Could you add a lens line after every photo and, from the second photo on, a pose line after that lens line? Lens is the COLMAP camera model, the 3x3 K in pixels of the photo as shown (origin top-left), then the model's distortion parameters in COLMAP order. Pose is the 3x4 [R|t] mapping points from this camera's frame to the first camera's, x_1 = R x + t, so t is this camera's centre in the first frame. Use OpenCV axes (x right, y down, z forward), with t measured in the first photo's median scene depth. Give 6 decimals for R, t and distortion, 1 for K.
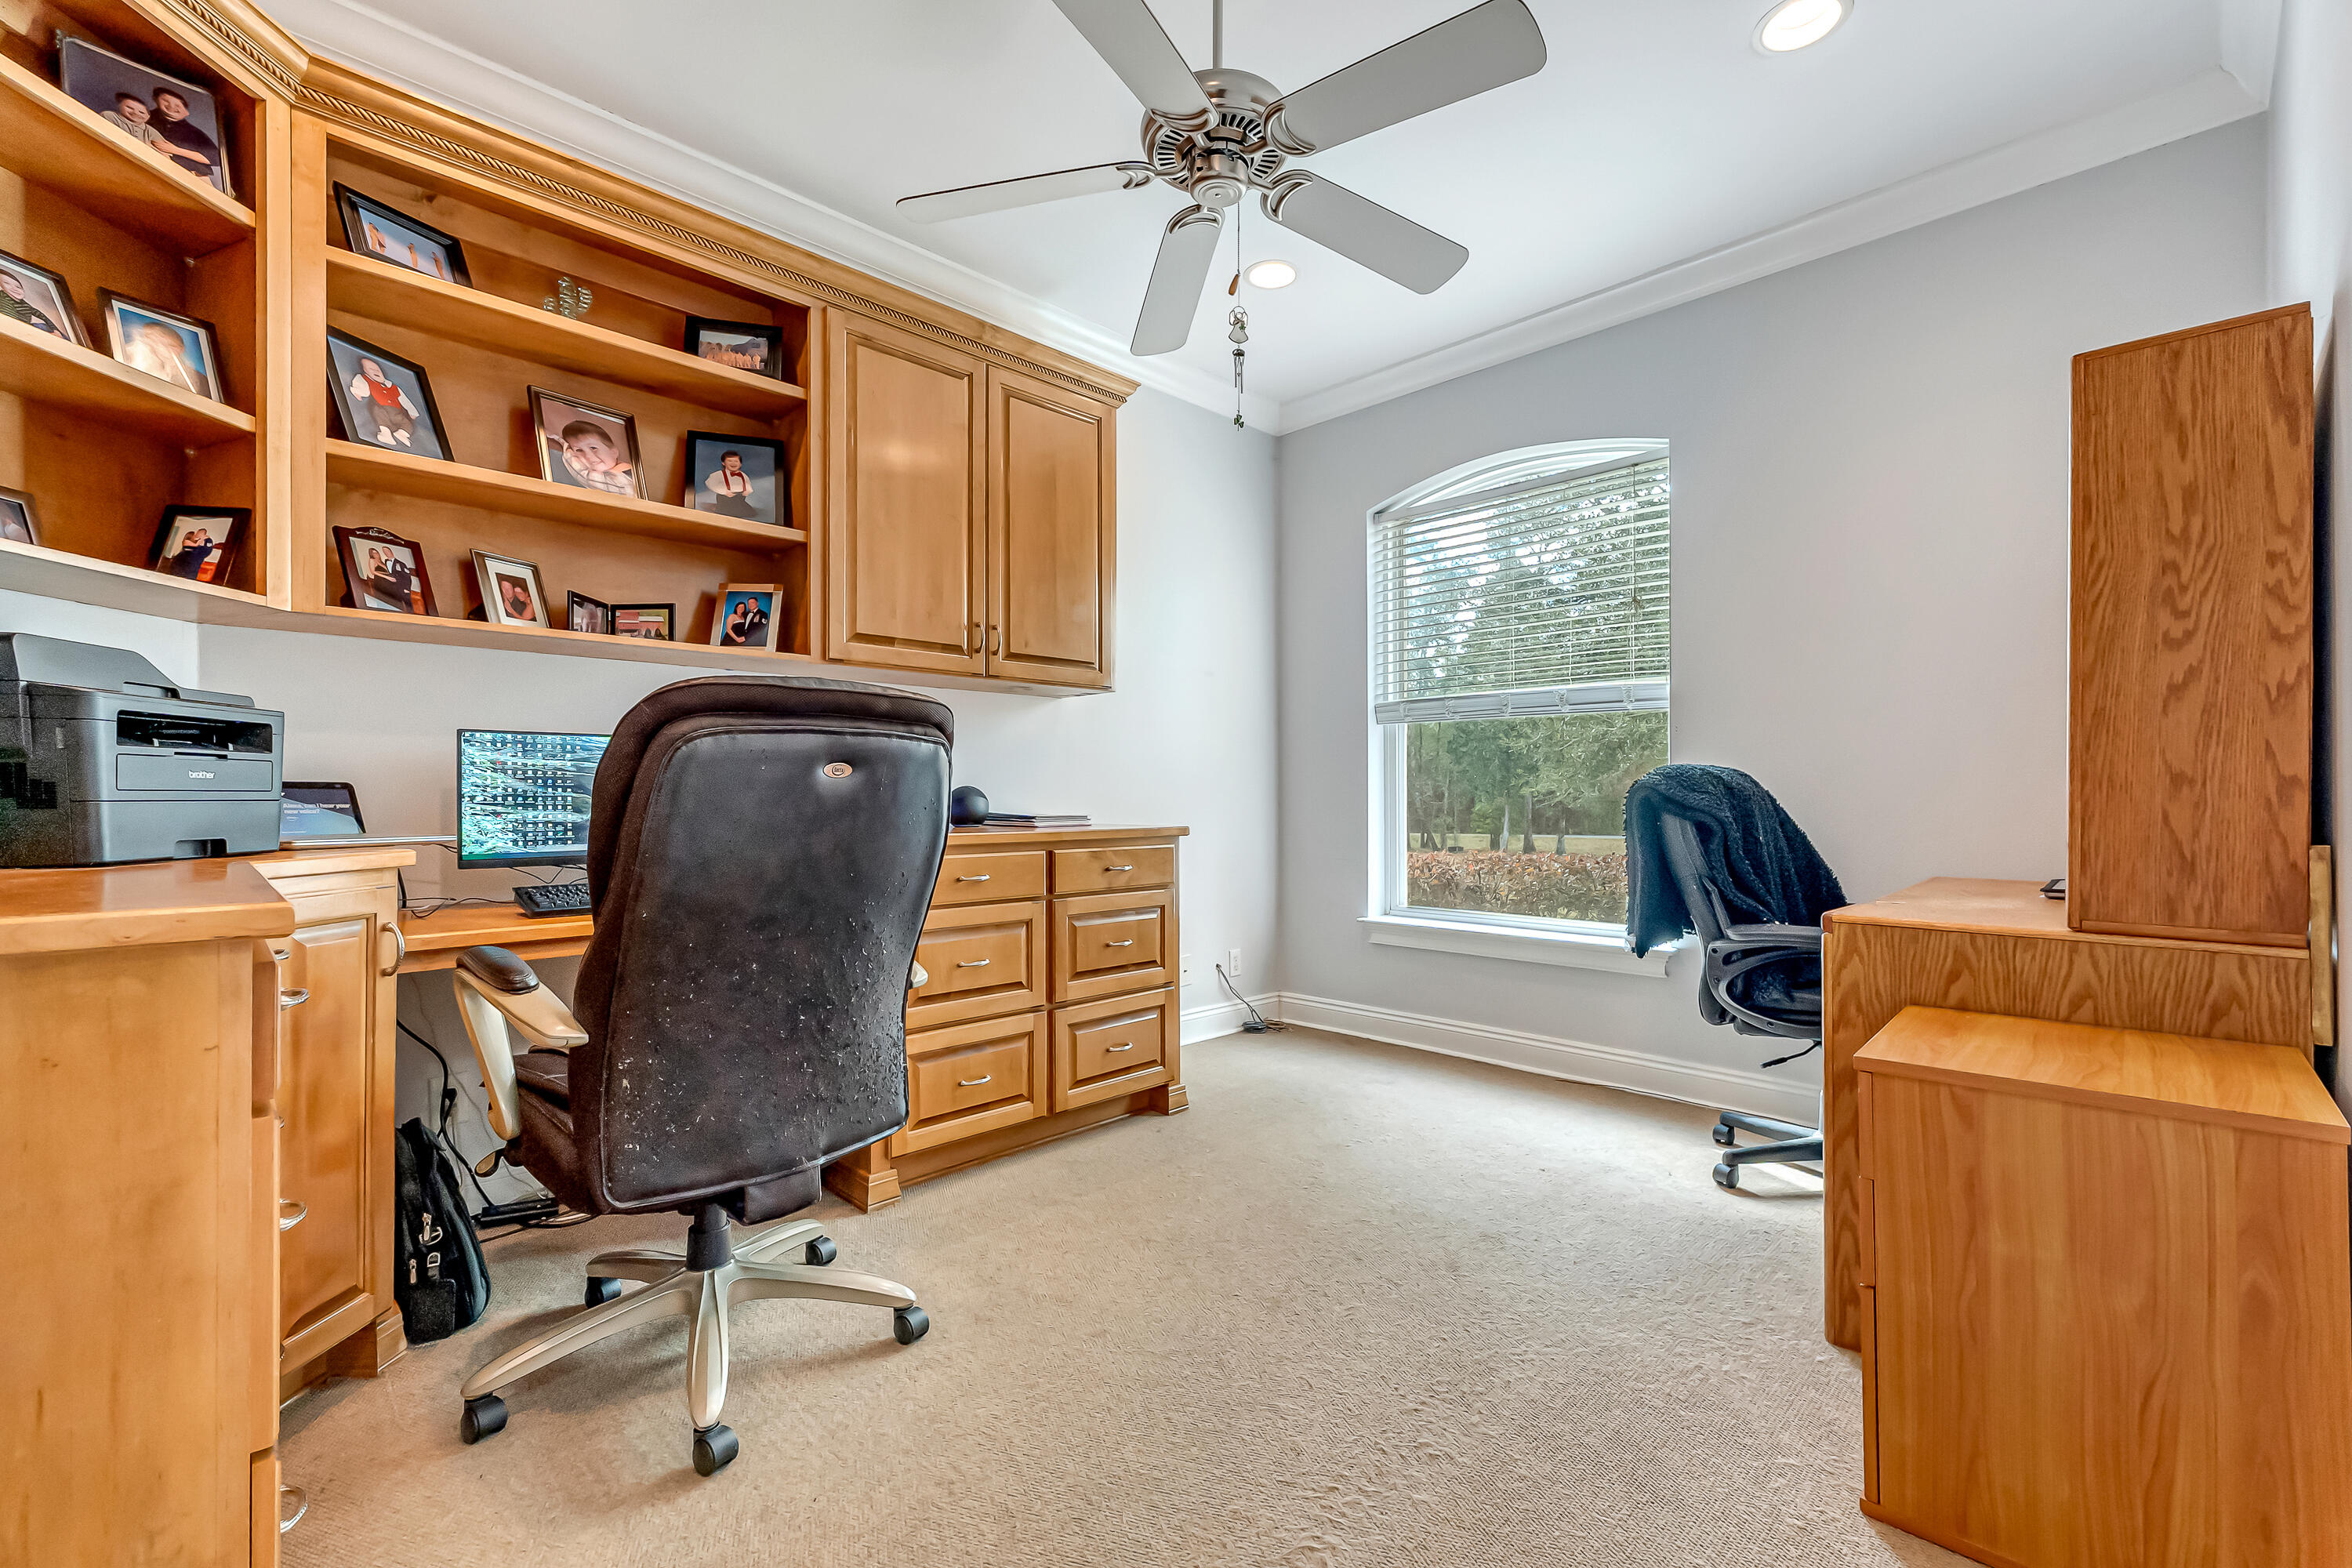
lens RADIAL K [[990.2, 0, 1170.6], [0, 990.2, 799.6], [0, 0, 1]] dist [-0.006870, 0.001561]
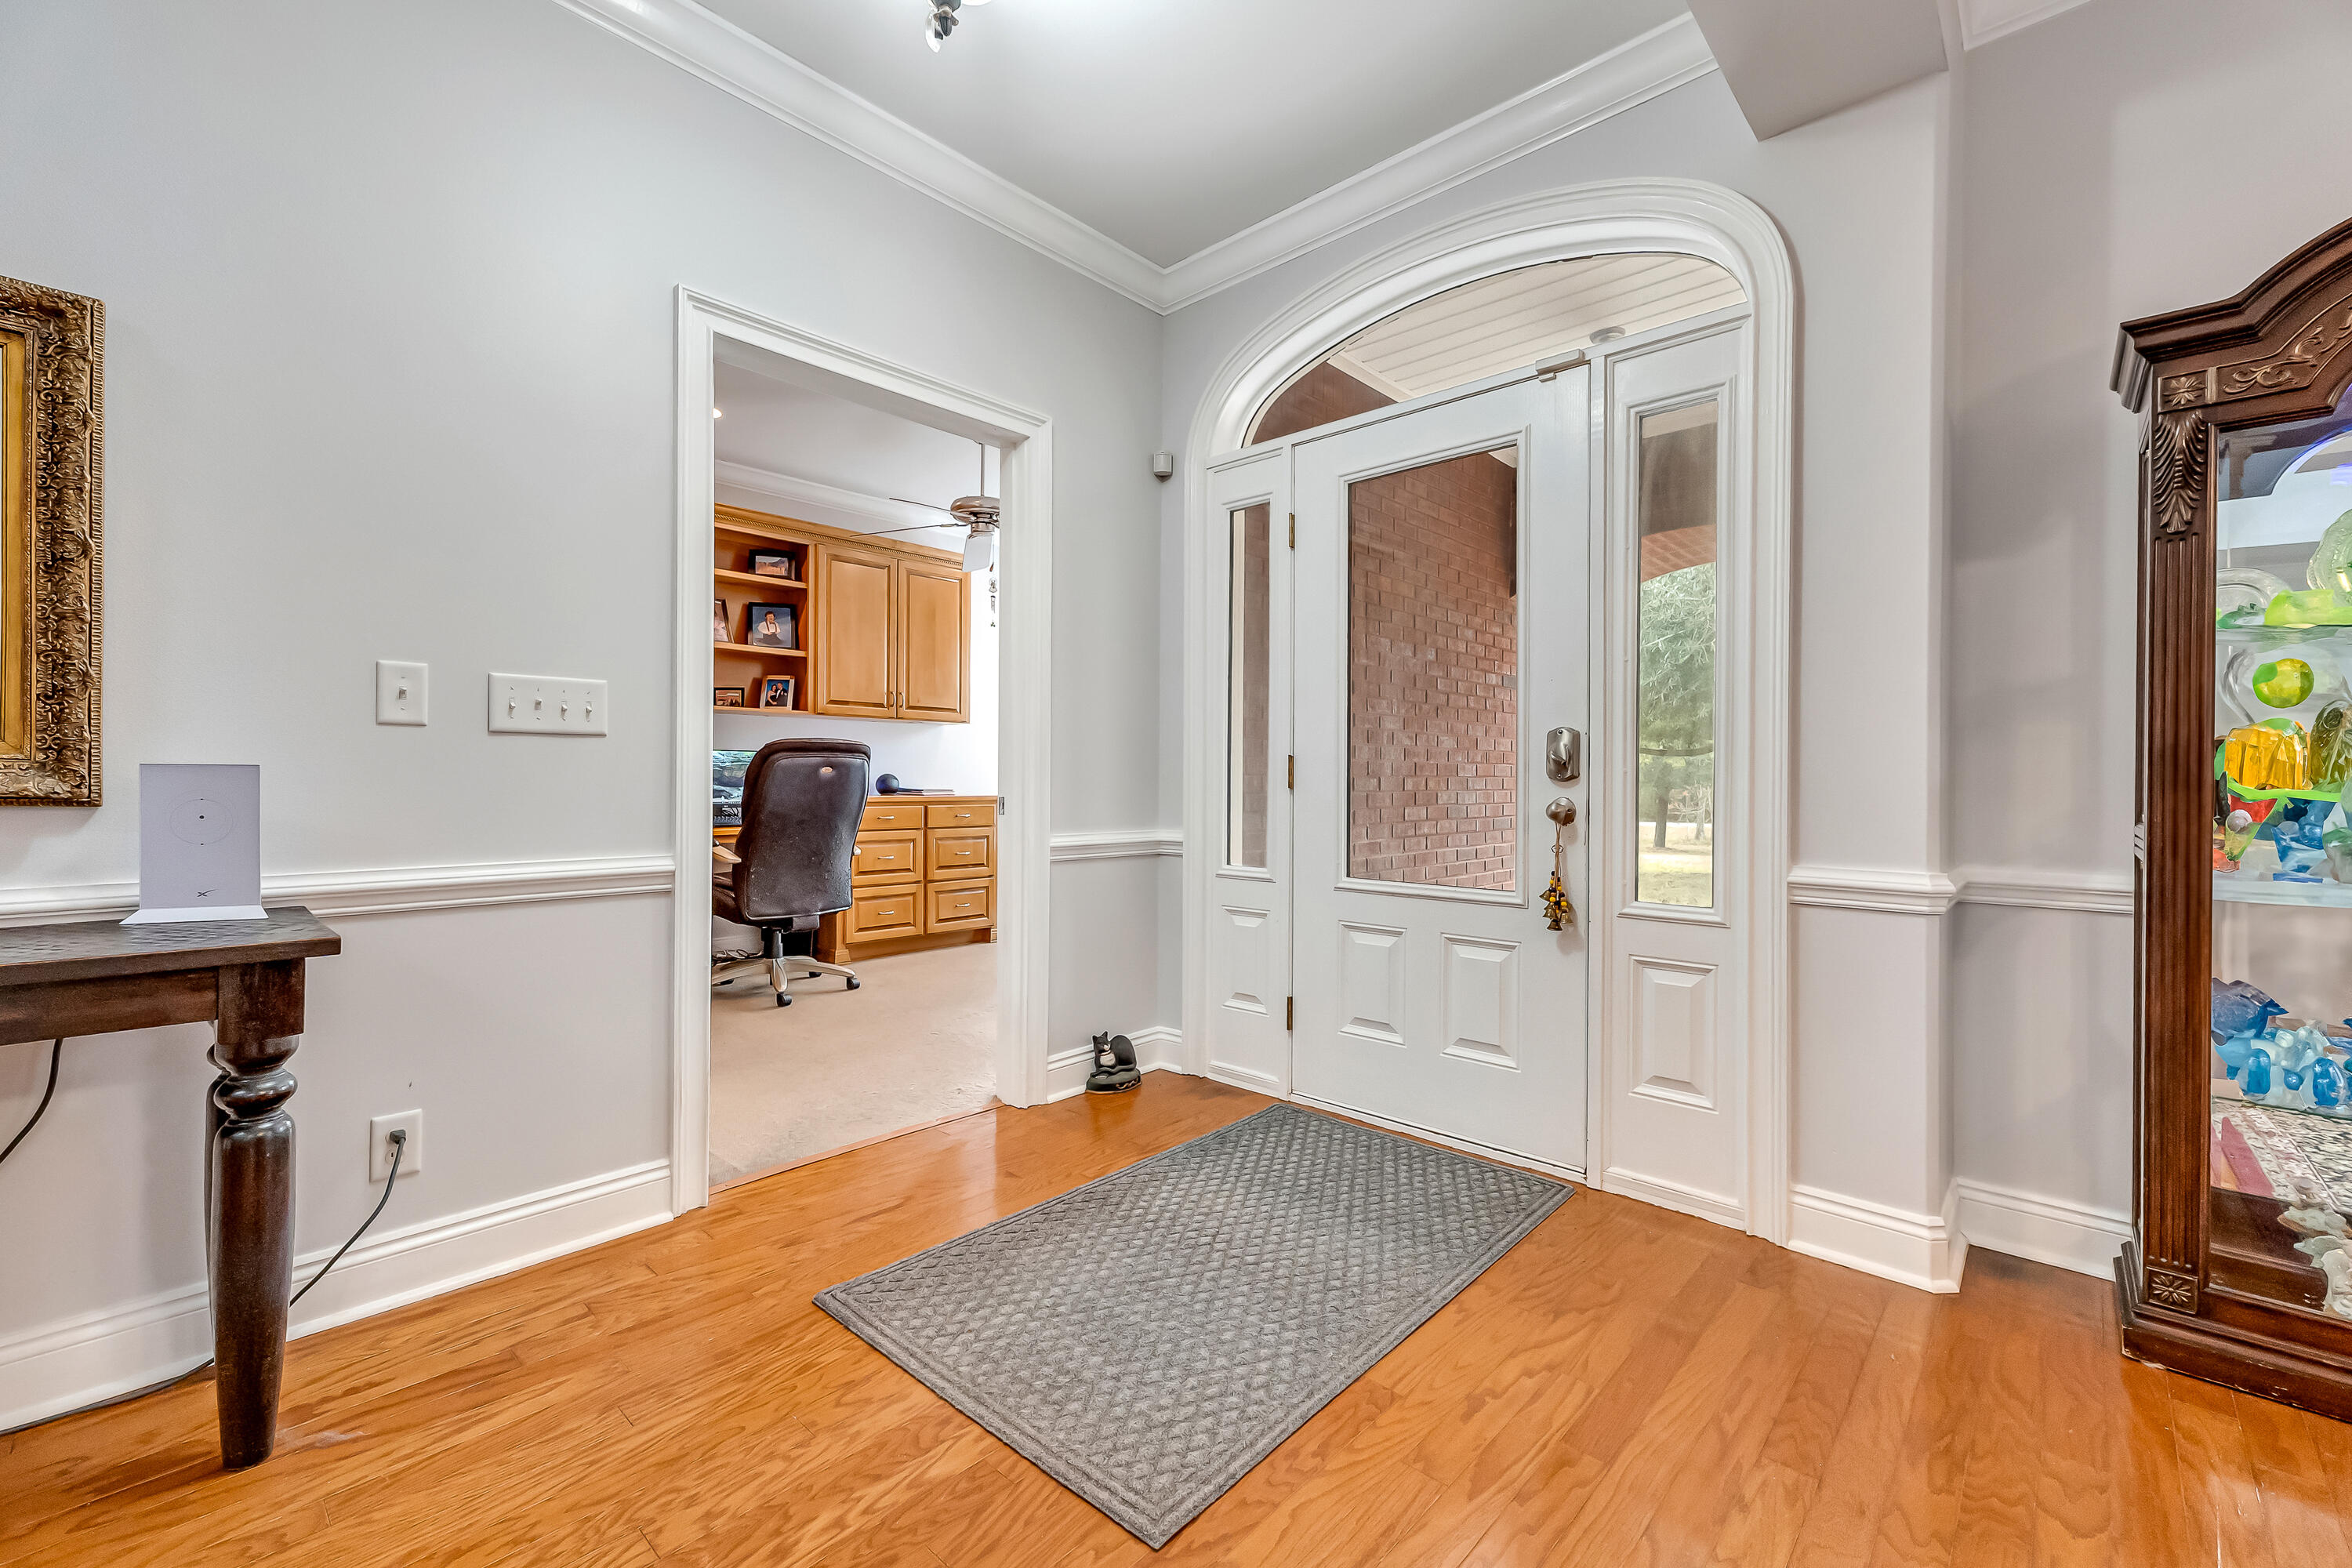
lens RADIAL K [[990.2, 0, 1182.6], [0, 990.2, 783.2], [0, 0, 1]] dist [-0.006870, 0.001561]
pose [[0.998815, 0.005846, 0.048310, 0.325468], [-0.005896, 0.999982, 0.000896, 0.000094], [-0.048304, -0.001180, 0.998832, -1.123899]]
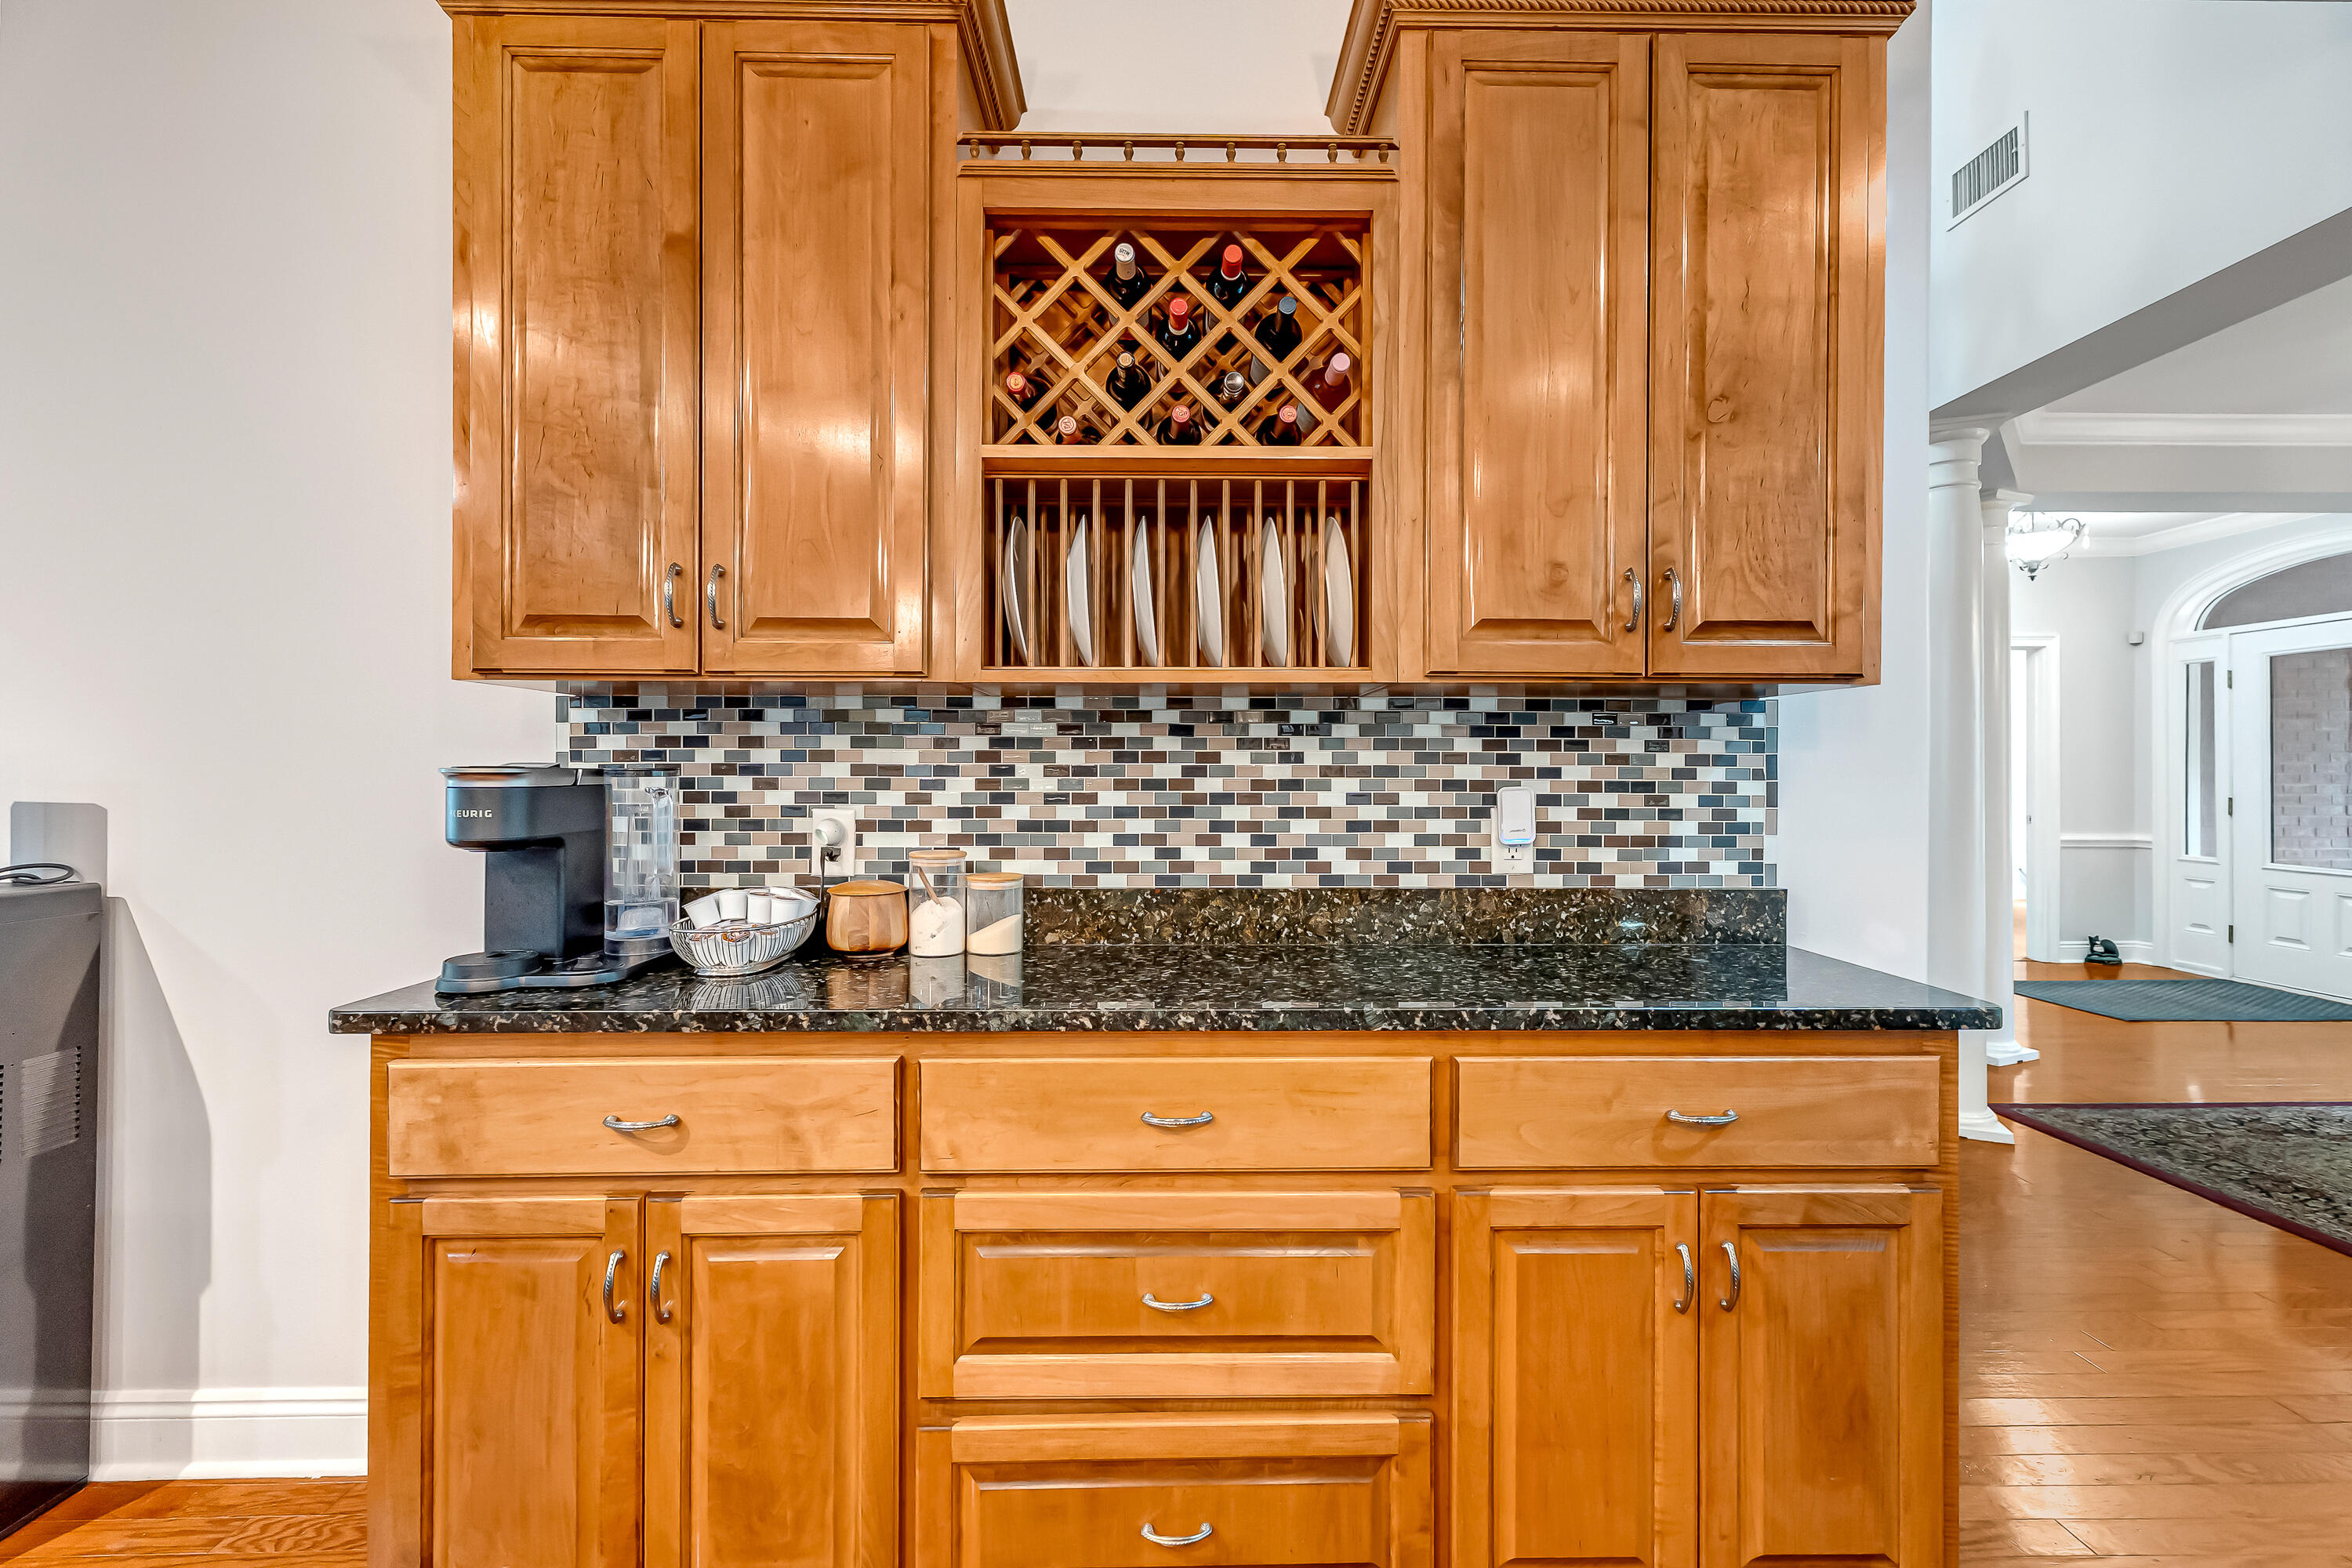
lens RADIAL K [[990.2, 0, 1168.4], [0, 990.2, 768.1], [0, 0, 1]] dist [-0.006870, 0.001561]
pose [[0.718242, -0.001836, -0.695791, 0.358802], [-0.003859, 0.999971, -0.006622, -0.216713], [0.695783, 0.007441, 0.718213, -7.163779]]
